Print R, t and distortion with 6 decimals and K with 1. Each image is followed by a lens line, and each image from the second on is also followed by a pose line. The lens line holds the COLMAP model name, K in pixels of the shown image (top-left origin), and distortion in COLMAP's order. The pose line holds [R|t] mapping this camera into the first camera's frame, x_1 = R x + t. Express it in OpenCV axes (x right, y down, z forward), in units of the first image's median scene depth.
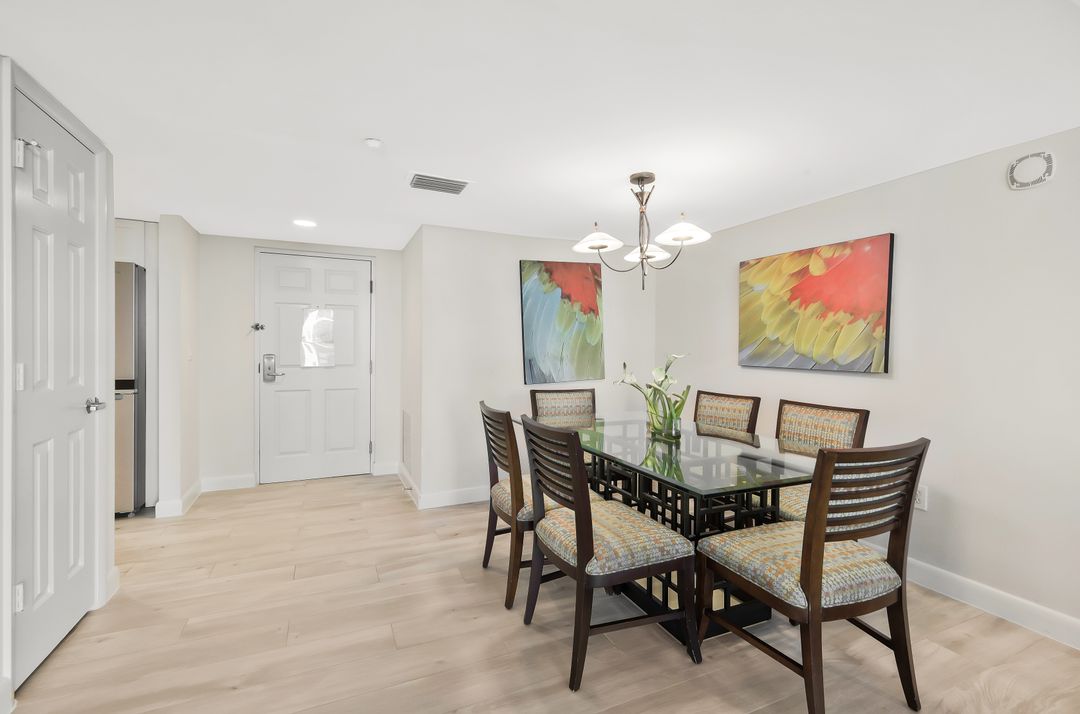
lens RADIAL K [[478.5, 0, 540.0], [0, 478.5, 357.0], [0, 0, 1]] dist [0.009100, 0.000168]
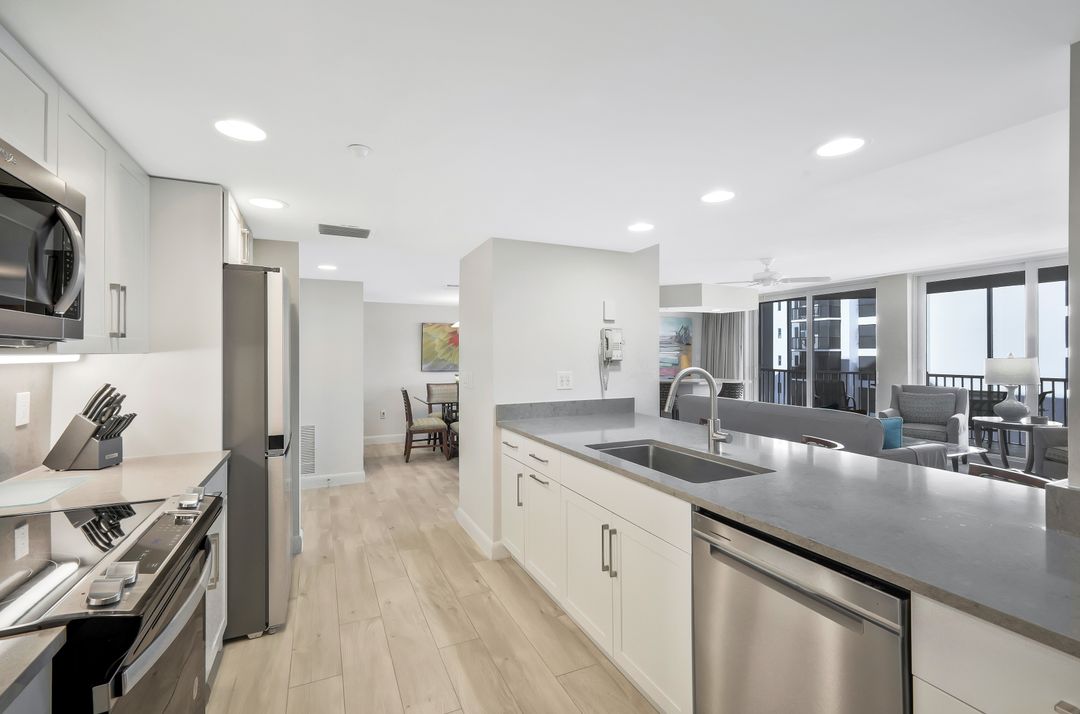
lens RADIAL K [[462.4, 0, 545.3], [0, 462.4, 356.5], [0, 0, 1]] dist [0.002510, 0.000266]
pose [[-0.023761, -0.005904, 0.999700, -1.941617], [0.014233, 0.999879, 0.006244, -0.059885], [-0.999616, 0.014377, -0.023674, 0.591739]]
